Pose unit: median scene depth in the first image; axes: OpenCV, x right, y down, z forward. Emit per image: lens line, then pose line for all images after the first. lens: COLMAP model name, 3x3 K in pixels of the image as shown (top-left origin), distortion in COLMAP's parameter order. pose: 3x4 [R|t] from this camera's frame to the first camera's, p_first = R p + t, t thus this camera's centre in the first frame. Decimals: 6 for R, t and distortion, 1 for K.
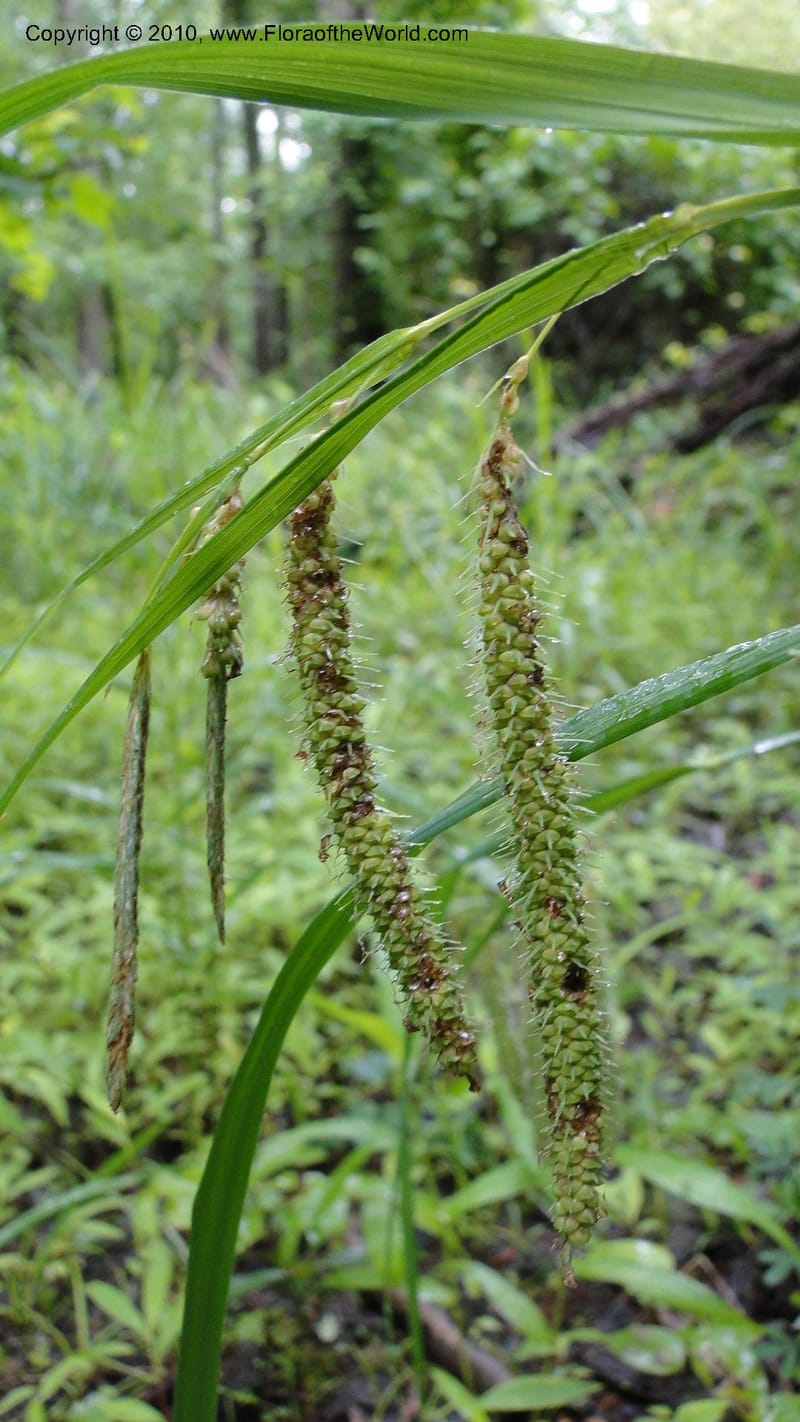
lens RADIAL K [[1182.0, 0, 400.0], [0, 1182.0, 711.0], [0, 0, 1]] dist [-0.000988, 0.008418]
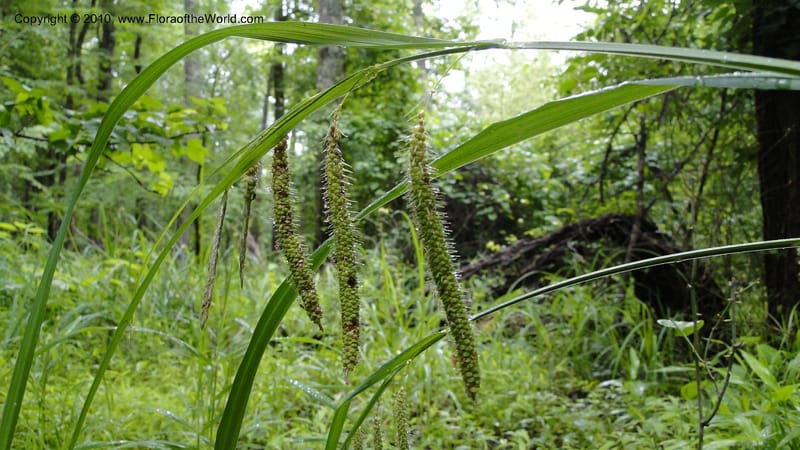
lens RADIAL K [[665.0, 0, 400.0], [0, 665.0, 225.0], [0, 0, 1]] dist [-0.000988, 0.008418]
pose [[0.996676, 0.039059, 0.071500, 0.134438], [-0.013708, 0.945475, -0.325407, 0.629531], [-0.080312, 0.323345, 0.942867, -0.743687]]
